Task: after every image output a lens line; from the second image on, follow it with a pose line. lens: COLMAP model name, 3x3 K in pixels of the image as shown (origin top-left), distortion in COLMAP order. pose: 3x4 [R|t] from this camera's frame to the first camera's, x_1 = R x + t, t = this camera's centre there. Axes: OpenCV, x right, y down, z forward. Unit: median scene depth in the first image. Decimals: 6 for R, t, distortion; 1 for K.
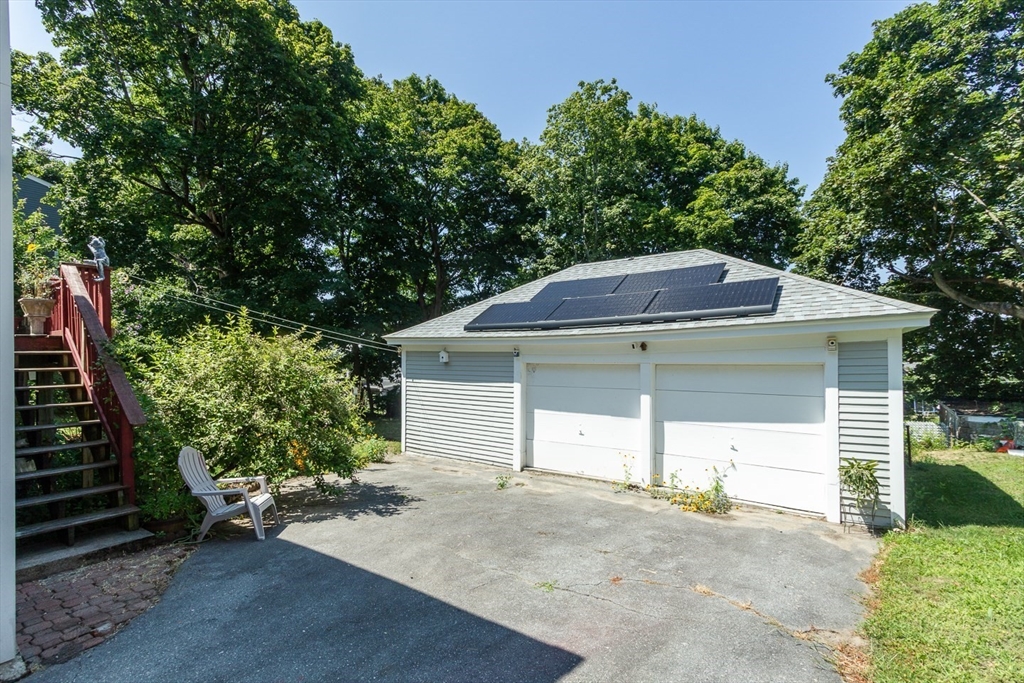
lens RADIAL K [[475.0, 0, 508.6], [0, 475.0, 357.1], [0, 0, 1]] dist [0.000861, -0.000570]
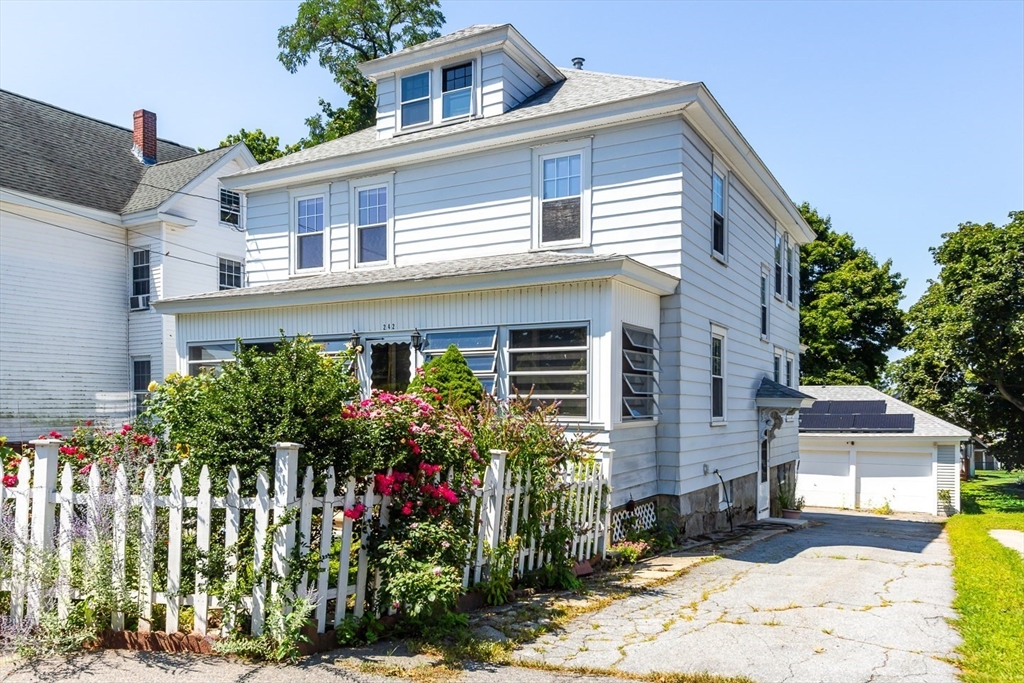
lens RADIAL K [[770.6, 0, 514.3], [0, 770.6, 414.6], [0, 0, 1]] dist [0.003731, 0.001192]
pose [[0.993167, 0.010751, 0.116206, -1.147698], [-0.011241, 0.999930, 0.003557, -0.102064], [-0.116160, -0.004839, 0.993219, -1.599823]]
